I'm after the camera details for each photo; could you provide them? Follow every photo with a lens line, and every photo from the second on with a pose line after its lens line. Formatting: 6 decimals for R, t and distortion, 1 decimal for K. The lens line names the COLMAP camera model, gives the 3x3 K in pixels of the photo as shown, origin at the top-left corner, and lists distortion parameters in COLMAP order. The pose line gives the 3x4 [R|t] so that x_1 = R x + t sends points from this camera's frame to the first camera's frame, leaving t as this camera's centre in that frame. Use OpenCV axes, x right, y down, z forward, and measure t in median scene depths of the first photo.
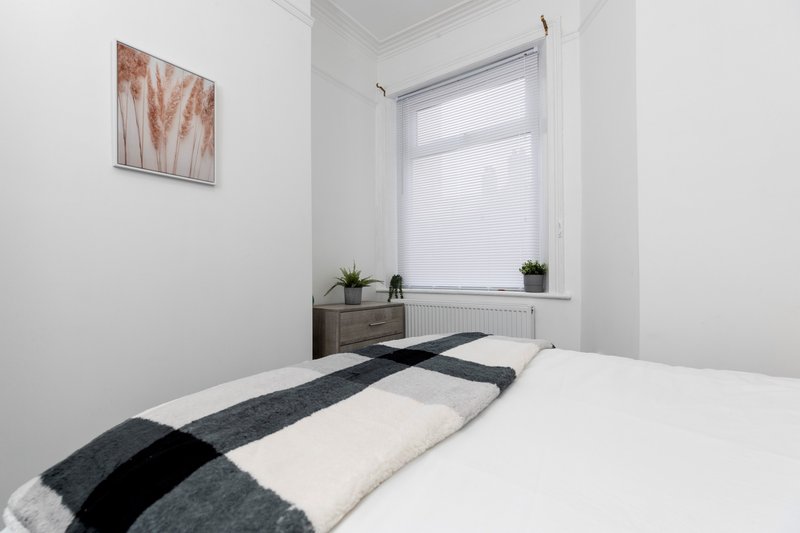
lens RADIAL K [[363.4, 0, 398.6], [0, 363.4, 270.4], [0, 0, 1]] dist [0.007400, -0.000367]
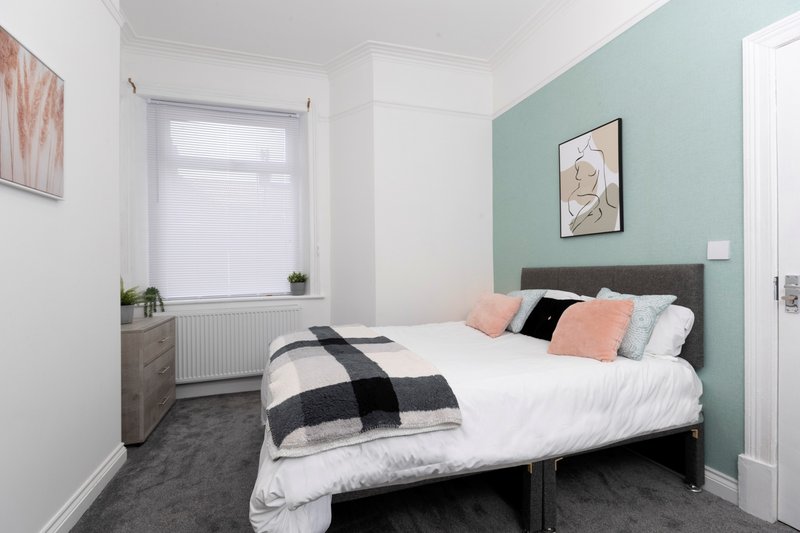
lens RADIAL K [[363.4, 0, 398.6], [0, 363.4, 270.4], [0, 0, 1]] dist [0.007400, -0.000367]
pose [[0.589181, -0.021323, 0.807720, -0.576559], [0.013845, 0.999771, 0.016295, -0.057068], [-0.807883, 0.001582, 0.589341, -0.110660]]
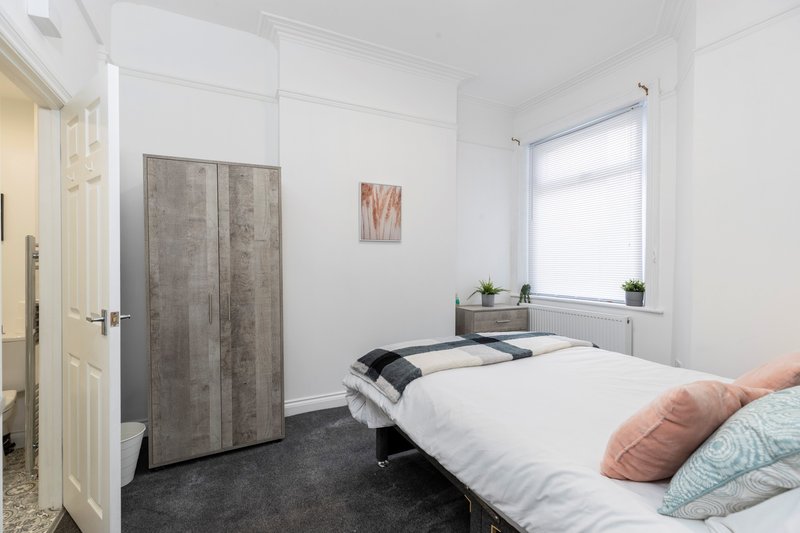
lens RADIAL K [[363.4, 0, 398.6], [0, 363.4, 270.4], [0, 0, 1]] dist [0.007400, -0.000367]
pose [[0.889865, 0.015428, -0.455962, 0.263407], [-0.002079, 0.999555, 0.029764, -0.110019], [0.456219, -0.025538, 0.889501, -0.523306]]
